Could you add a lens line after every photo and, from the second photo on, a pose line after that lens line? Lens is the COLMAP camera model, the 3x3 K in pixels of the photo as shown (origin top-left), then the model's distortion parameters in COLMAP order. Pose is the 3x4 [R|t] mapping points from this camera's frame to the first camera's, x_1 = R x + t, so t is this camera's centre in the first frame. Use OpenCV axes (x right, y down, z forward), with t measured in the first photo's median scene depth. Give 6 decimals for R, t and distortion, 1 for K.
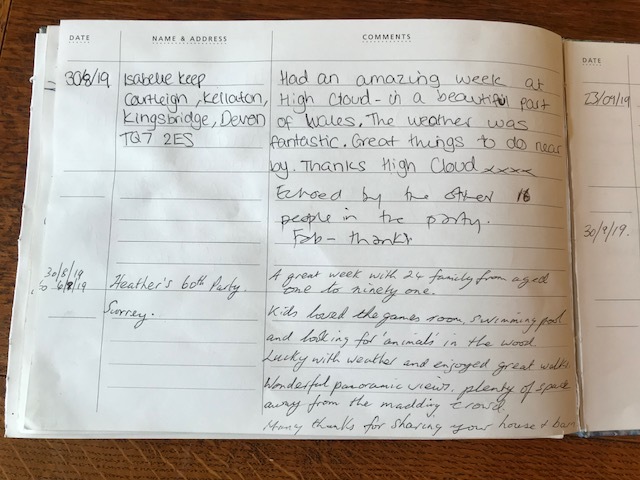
lens RADIAL K [[512.1, 0, 320.0], [0, 512.1, 240.0], [0, 0, 1]] dist [0.003803, -0.049528]
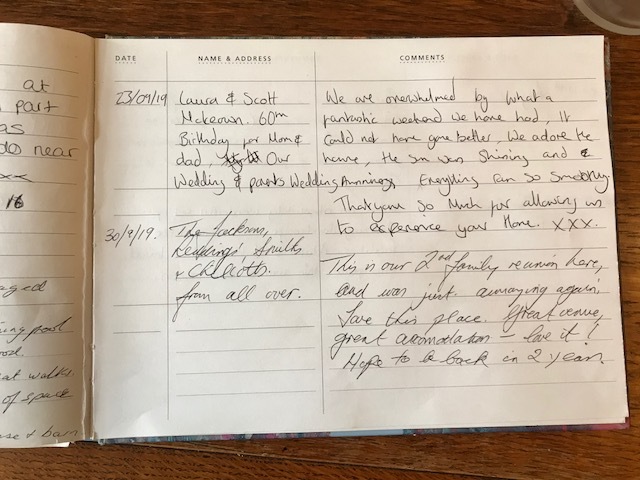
lens RADIAL K [[512.1, 0, 320.0], [0, 512.1, 240.0], [0, 0, 1]] dist [0.003803, -0.049528]
pose [[0.998828, -0.022665, 0.042768, 0.892574], [0.021403, 0.999329, 0.029738, -0.029409], [-0.043413, -0.028787, 0.998642, 0.004289]]
